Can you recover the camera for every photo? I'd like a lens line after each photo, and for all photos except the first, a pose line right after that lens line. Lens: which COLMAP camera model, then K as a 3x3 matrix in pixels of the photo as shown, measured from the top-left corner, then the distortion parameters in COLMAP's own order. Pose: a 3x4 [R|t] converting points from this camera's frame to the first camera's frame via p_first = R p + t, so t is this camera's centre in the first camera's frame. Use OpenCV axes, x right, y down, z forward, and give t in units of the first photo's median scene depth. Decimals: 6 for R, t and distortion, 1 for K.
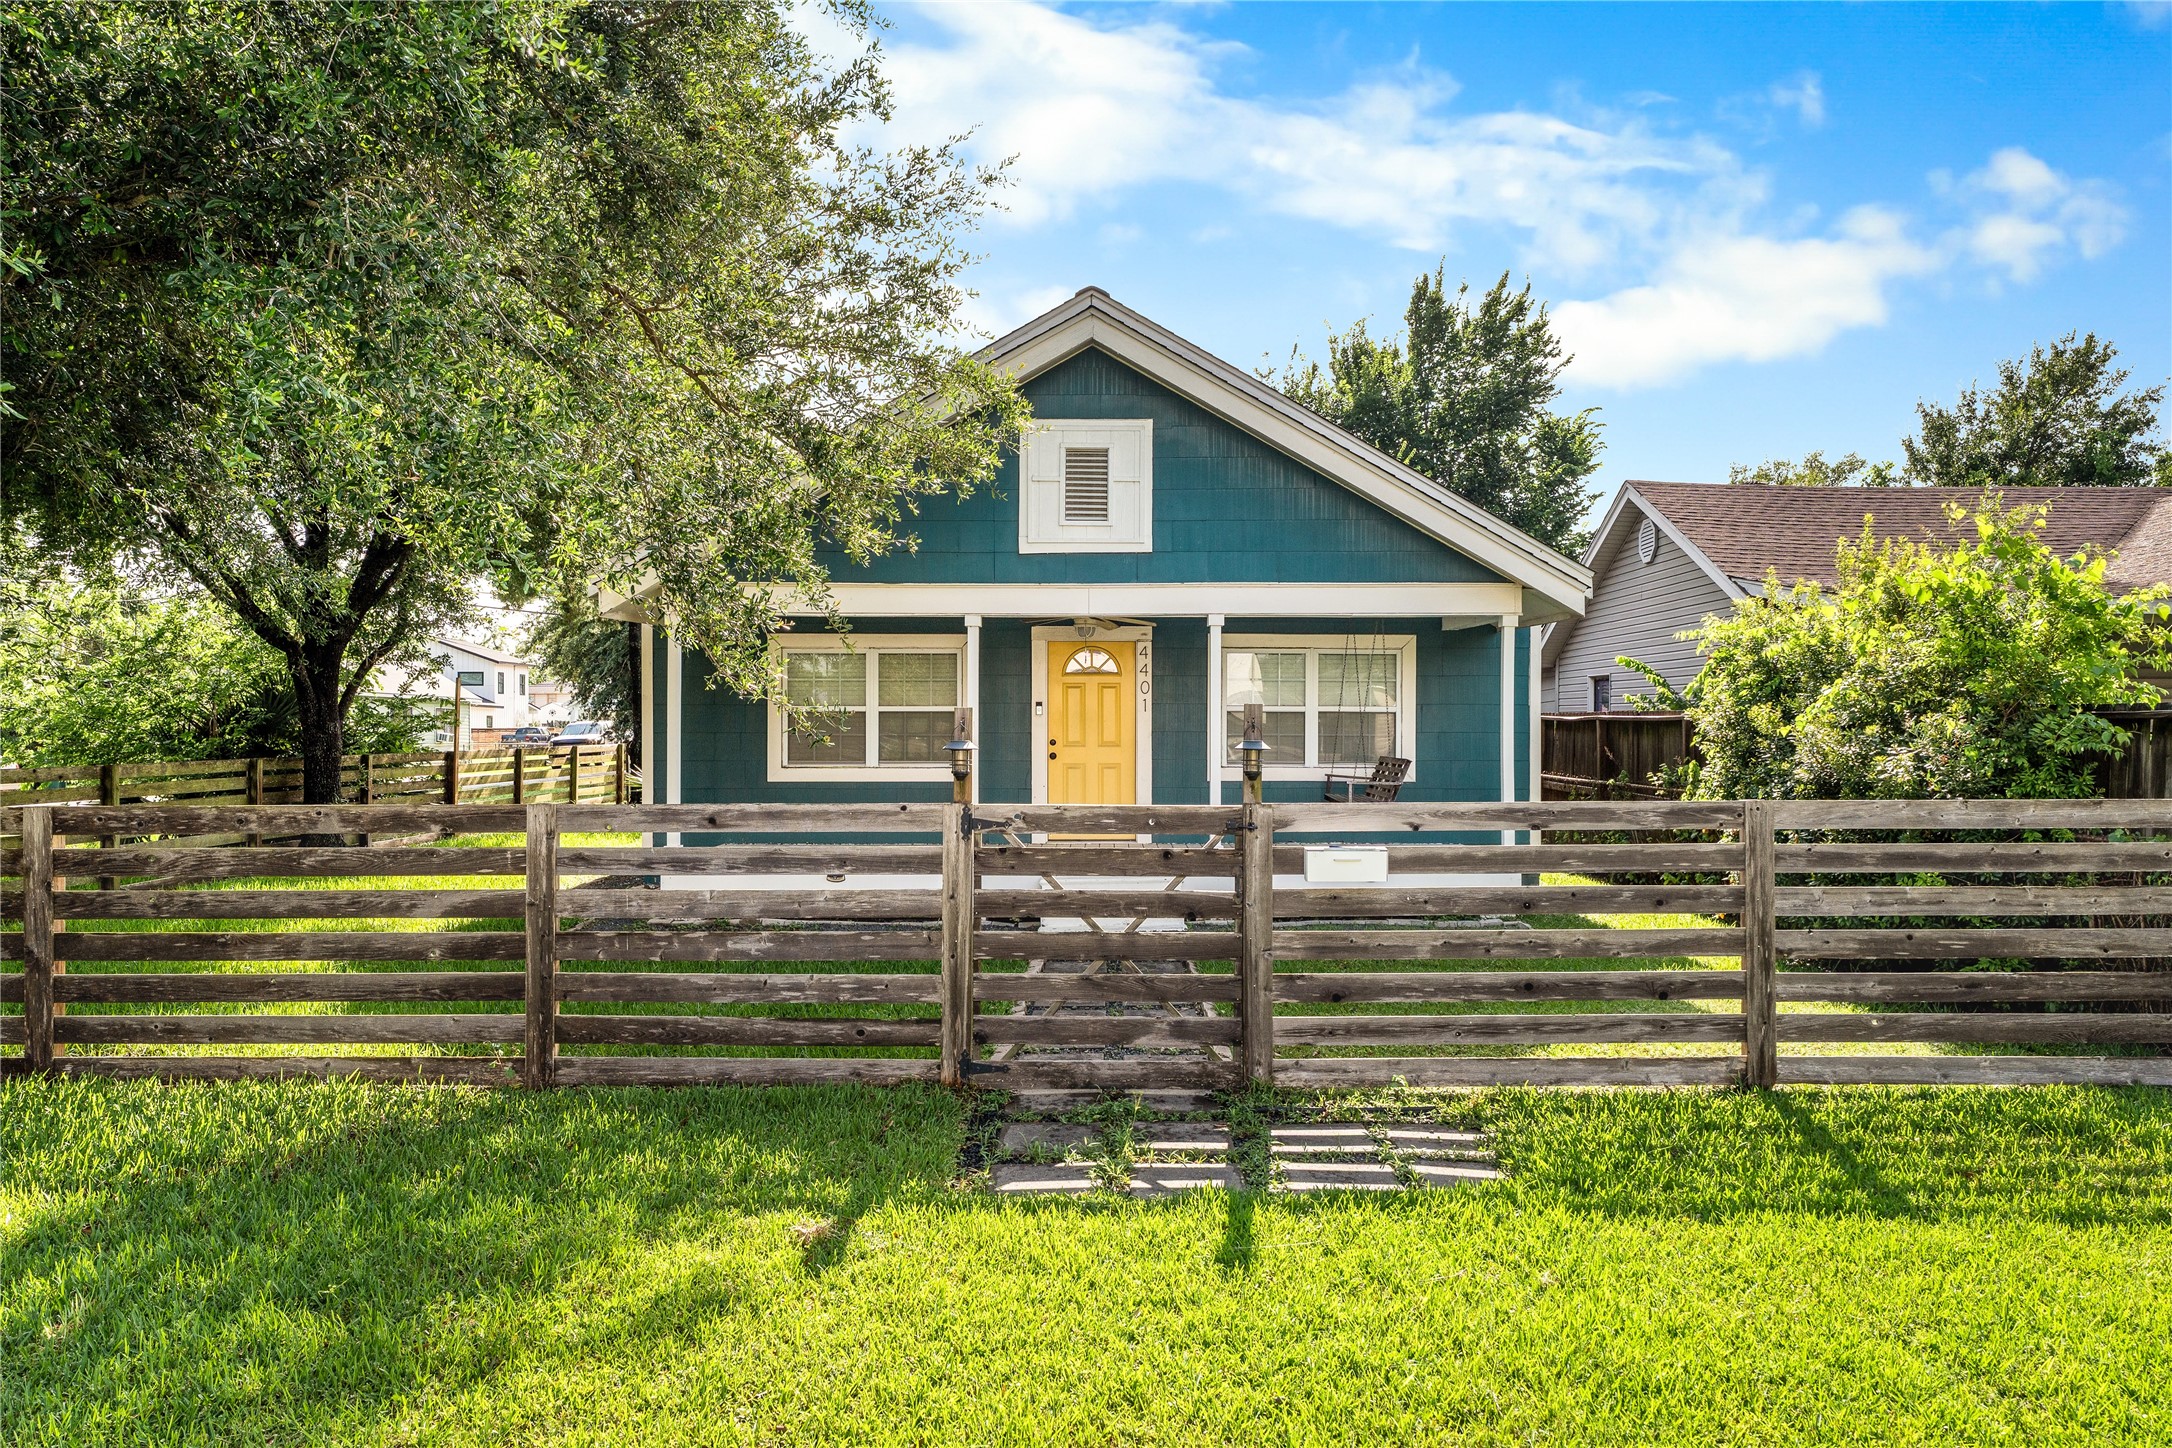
lens RADIAL K [[1344.0, 0, 1091.3], [0, 1344.0, 745.2], [0, 0, 1]] dist [-0.008430, 0.002575]
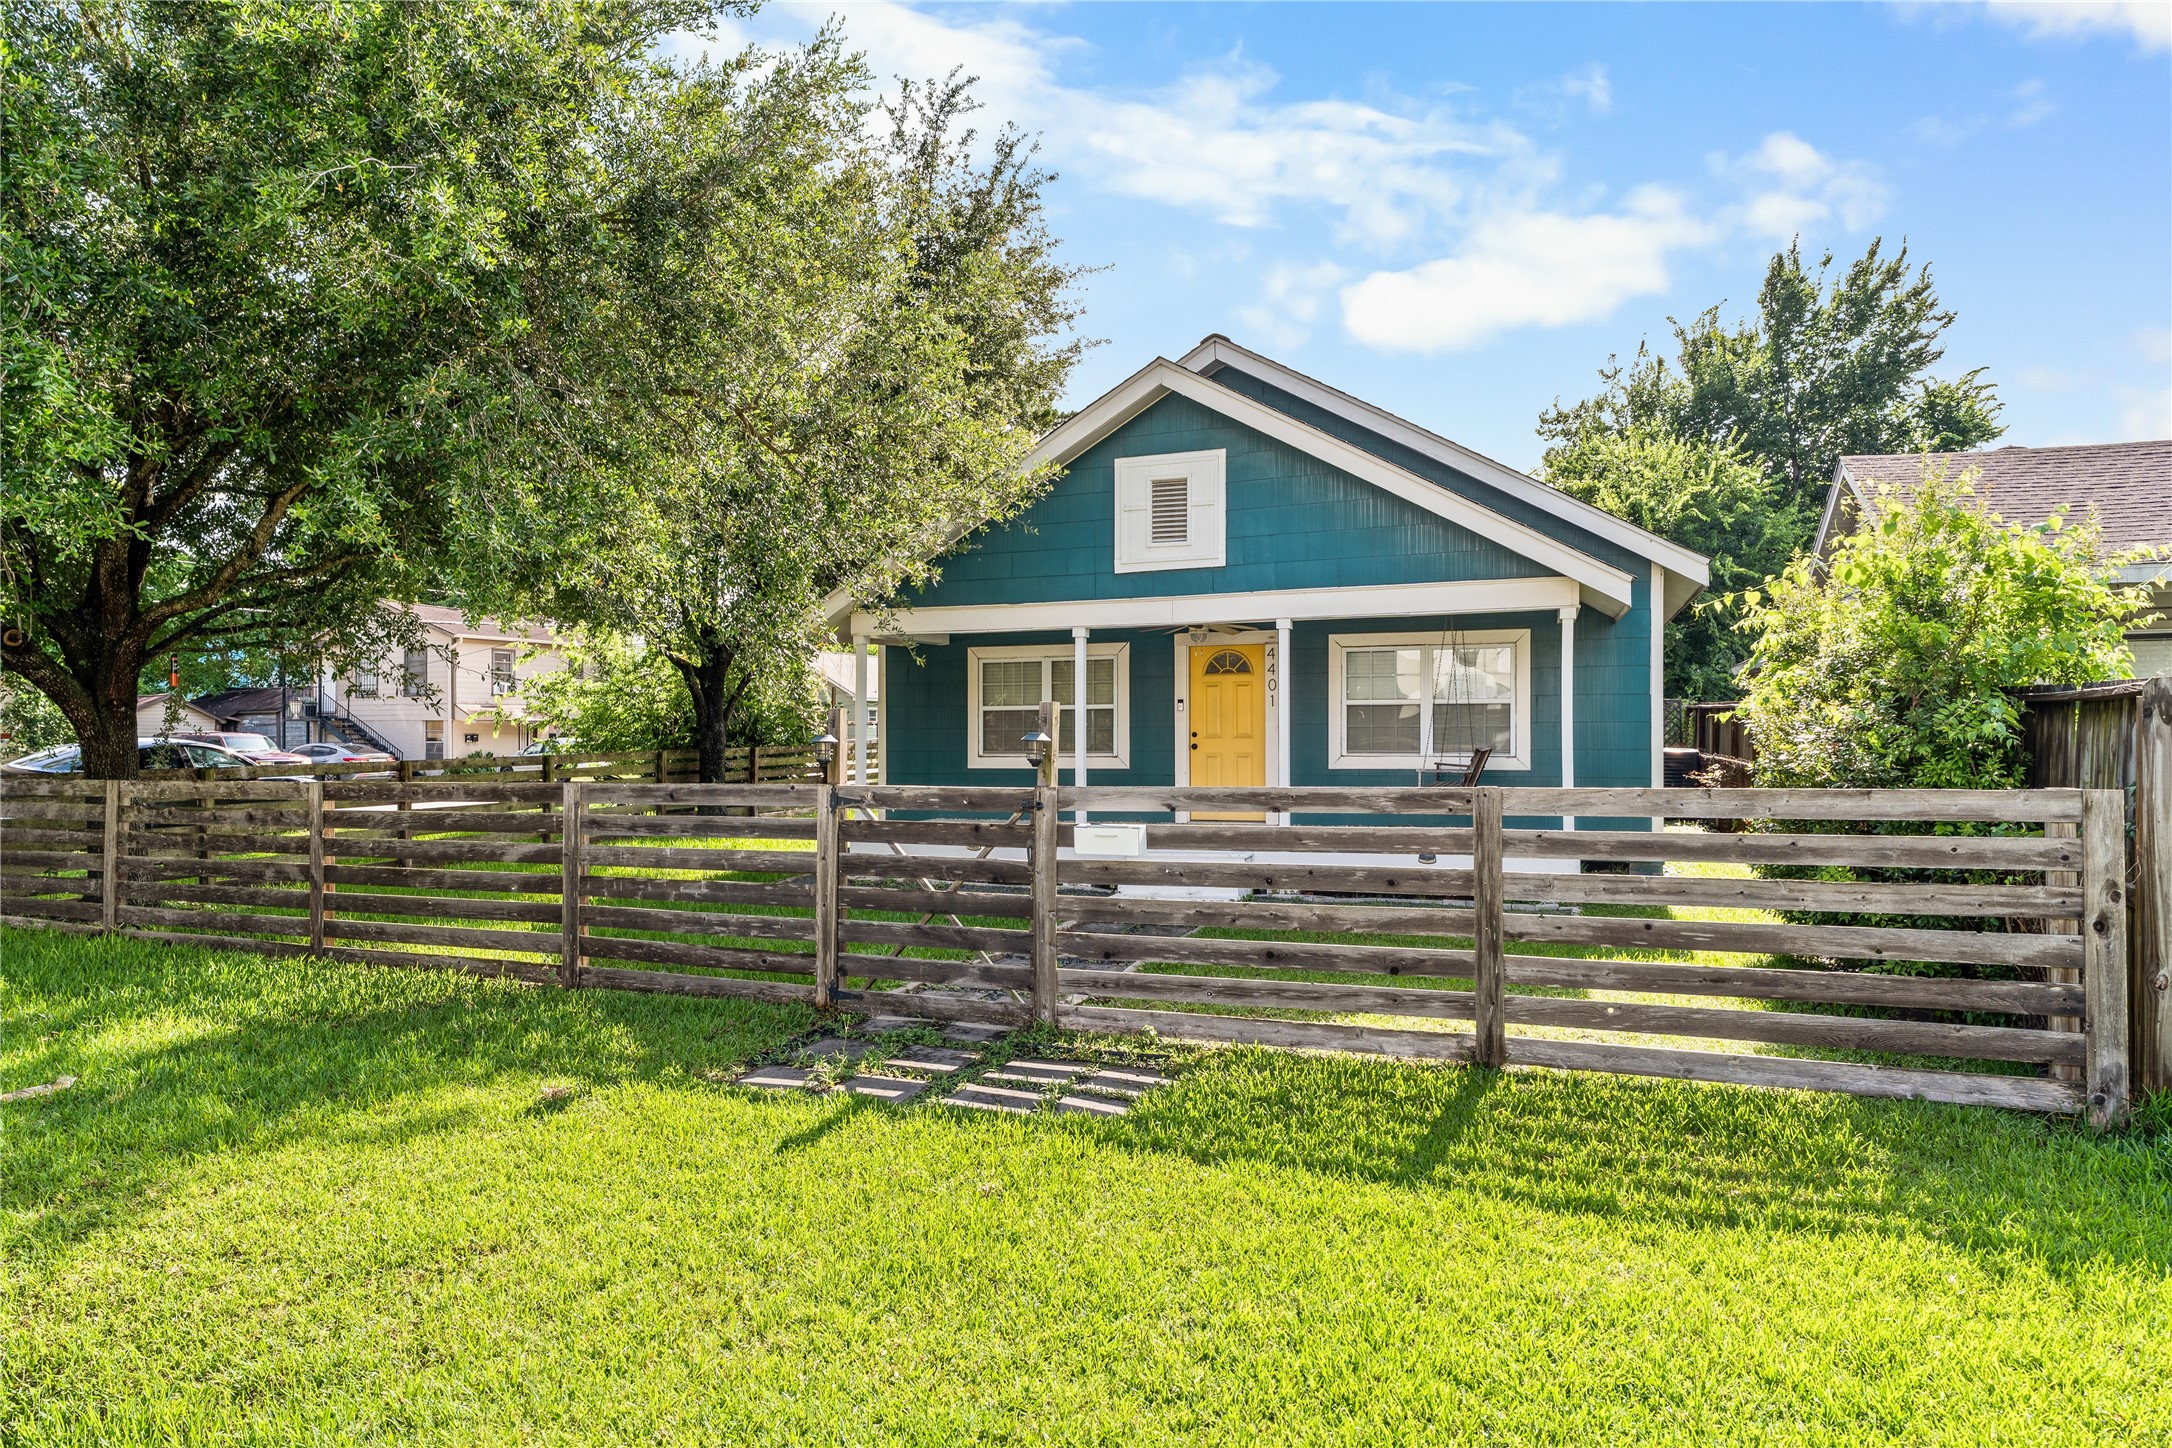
lens RADIAL K [[1205.2, 0, 1080.0], [0, 1205.2, 711.6], [0, 0, 1]] dist [-0.007312, 0.001988]
pose [[0.936352, -0.013193, -0.350814, 0.524761], [0.006030, 0.999751, -0.021503, 0.000389], [0.351010, 0.018019, 0.936198, 0.014986]]
